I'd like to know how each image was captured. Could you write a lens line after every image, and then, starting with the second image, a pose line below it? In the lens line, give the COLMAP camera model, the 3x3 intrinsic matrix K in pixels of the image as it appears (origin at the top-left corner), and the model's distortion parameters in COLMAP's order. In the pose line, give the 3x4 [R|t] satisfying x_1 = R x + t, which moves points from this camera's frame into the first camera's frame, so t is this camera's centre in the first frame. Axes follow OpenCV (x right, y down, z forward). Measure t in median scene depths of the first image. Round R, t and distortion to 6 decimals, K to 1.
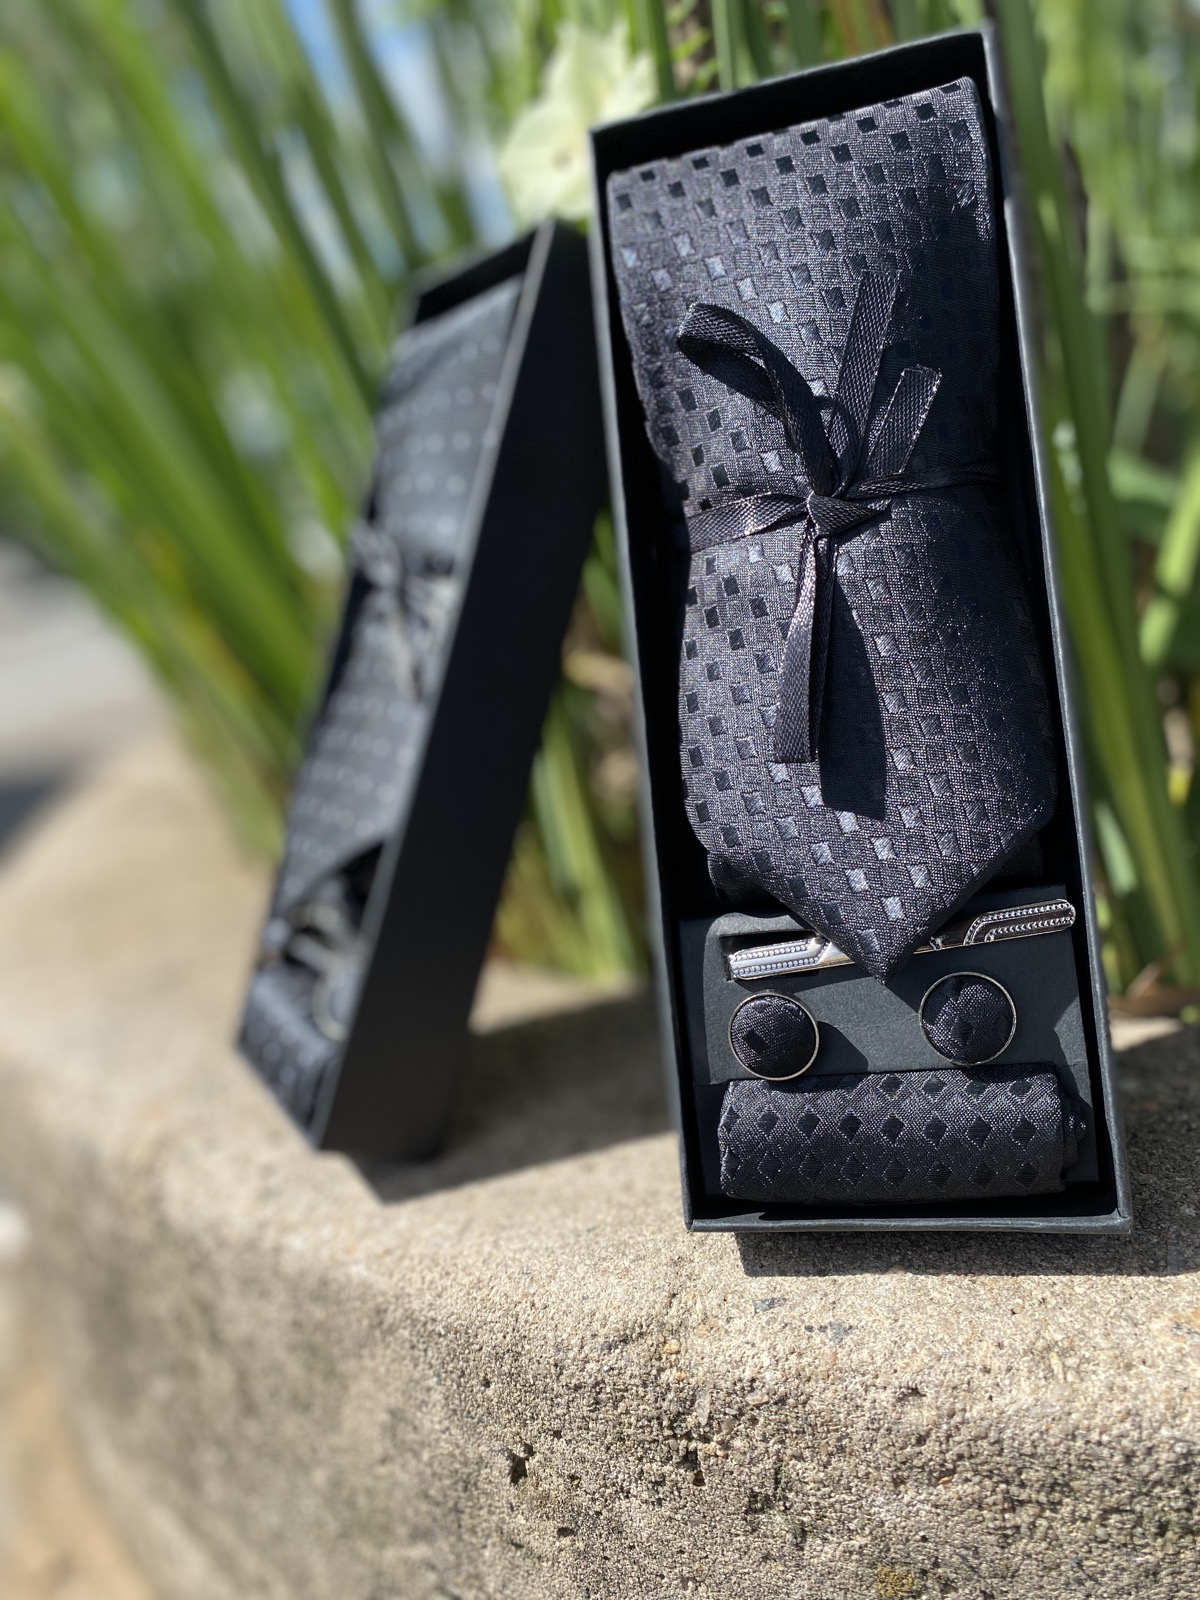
lens RADIAL K [[1219.4, 0, 580.2], [0, 1219.4, 790.2], [0, 0, 1]] dist [-0.010269, 0.004397]
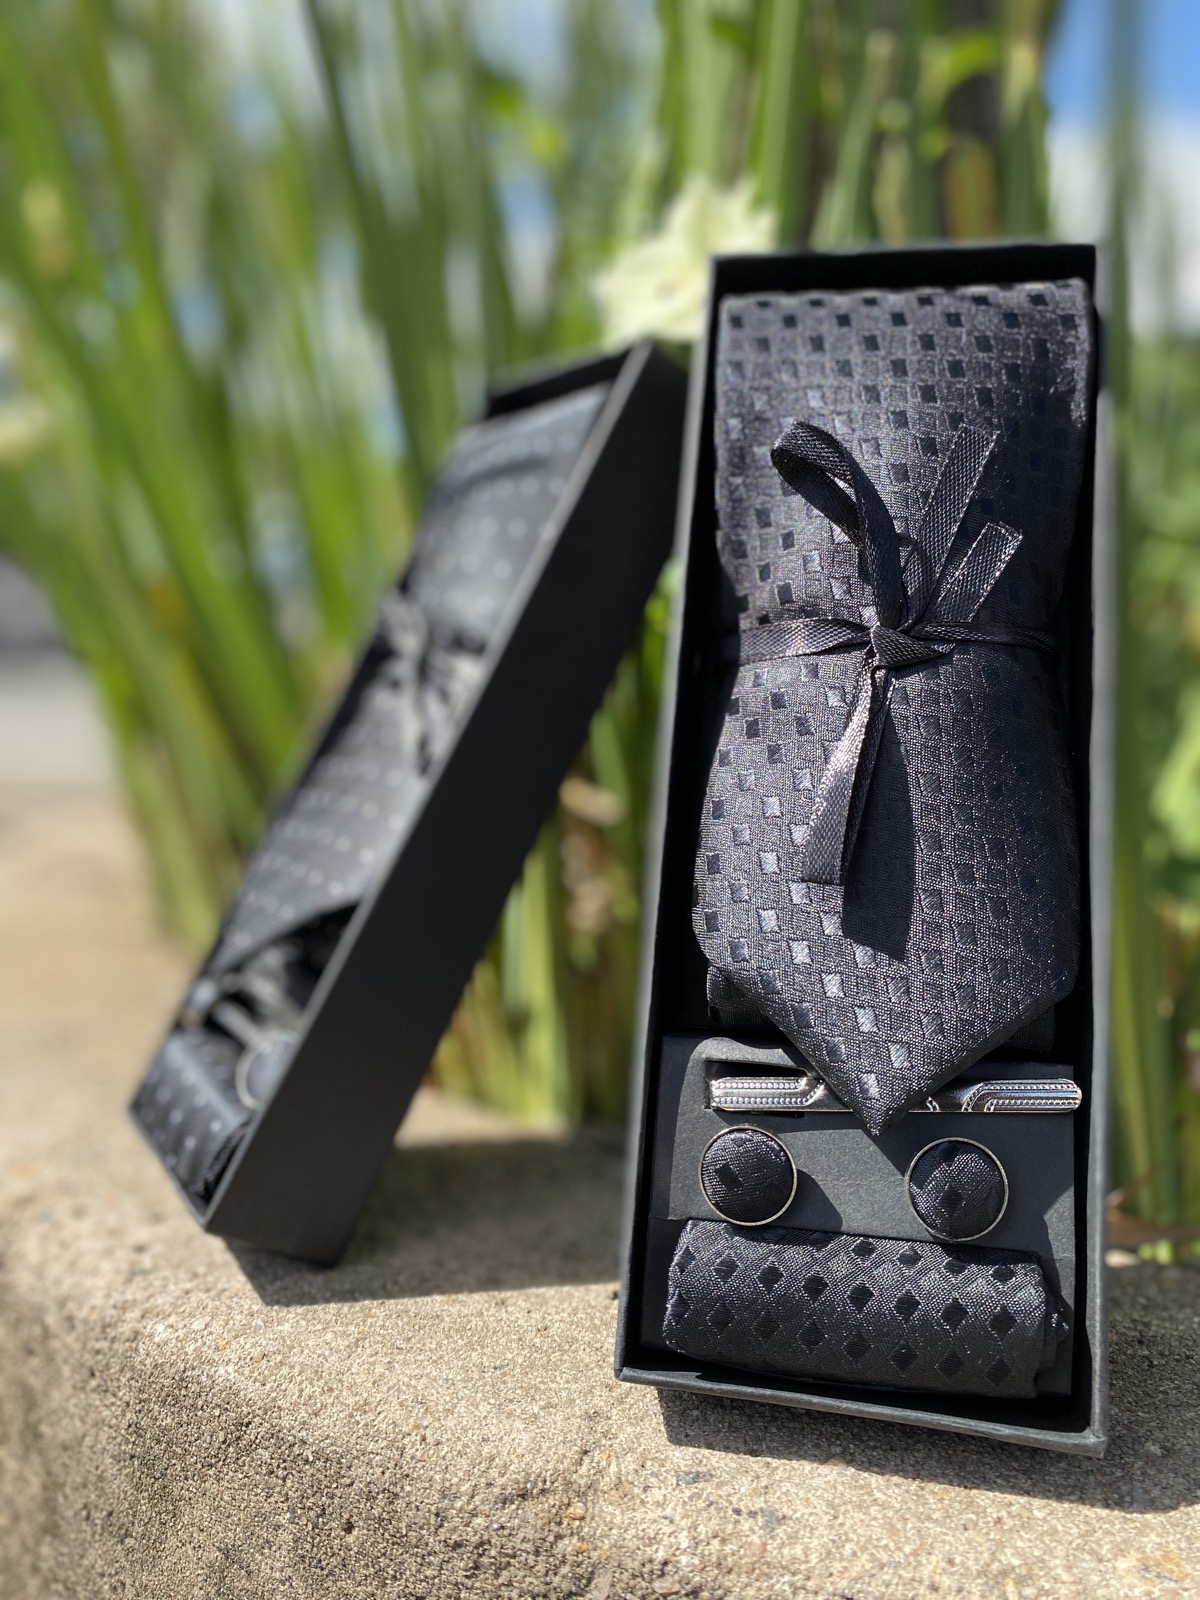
lens RADIAL K [[1217.9, 0, 585.5], [0, 1217.9, 795.3], [0, 0, 1]] dist [0.000042, -0.011269]
pose [[0.978736, 0.198387, 0.052130, -0.064910], [-0.188287, 0.969742, -0.155400, 0.088372], [-0.081382, 0.142280, 0.986475, 0.056796]]
